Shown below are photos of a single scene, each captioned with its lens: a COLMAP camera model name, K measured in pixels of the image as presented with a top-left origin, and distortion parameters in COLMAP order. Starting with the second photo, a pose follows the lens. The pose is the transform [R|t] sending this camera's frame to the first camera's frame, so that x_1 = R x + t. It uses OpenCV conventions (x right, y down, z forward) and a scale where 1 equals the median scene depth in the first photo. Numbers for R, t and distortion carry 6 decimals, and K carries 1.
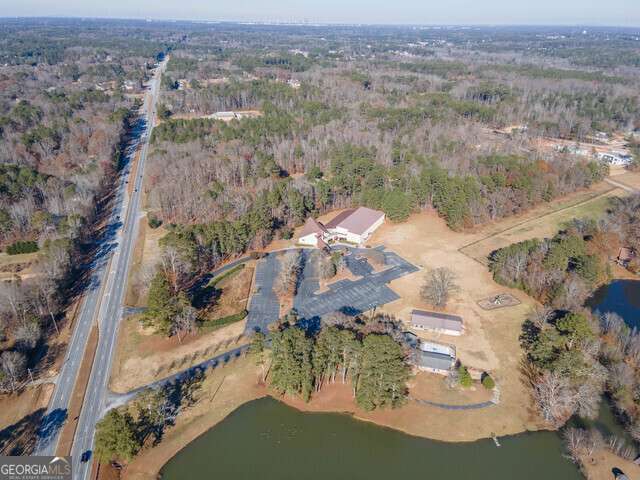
lens RADIAL K [[466.6, 0, 323.5], [0, 466.6, 242.2], [0, 0, 1]] dist [0.042839, 0.001135]
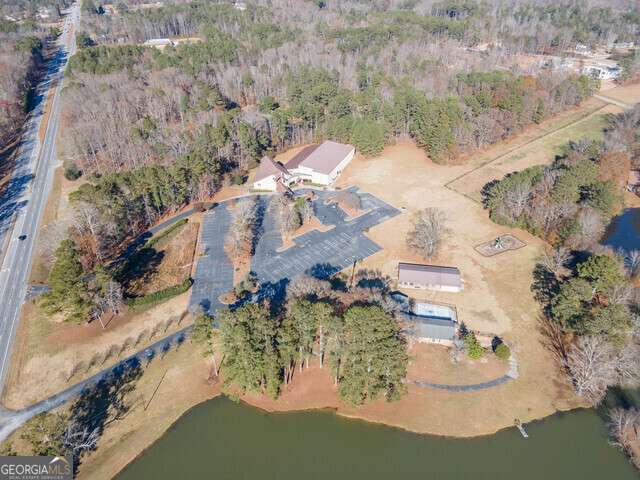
lens RADIAL K [[466.6, 0, 323.5], [0, 466.6, 242.2], [0, 0, 1]] dist [0.042839, 0.001135]
pose [[0.995115, -0.067876, 0.071690, 0.003470], [0.058545, 0.990418, 0.125077, -0.000606], [-0.079493, -0.120268, 0.989554, 0.166792]]
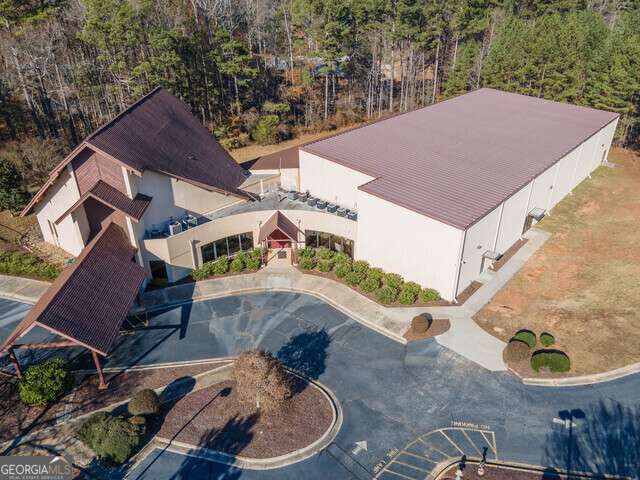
lens RADIAL K [[466.6, 0, 323.5], [0, 466.6, 242.2], [0, 0, 1]] dist [0.042839, 0.001135]
pose [[0.973251, 0.090920, -0.210988, 0.071337], [-0.081083, 0.995198, 0.054833, -0.015299], [0.214960, -0.036259, 0.975950, 0.897056]]
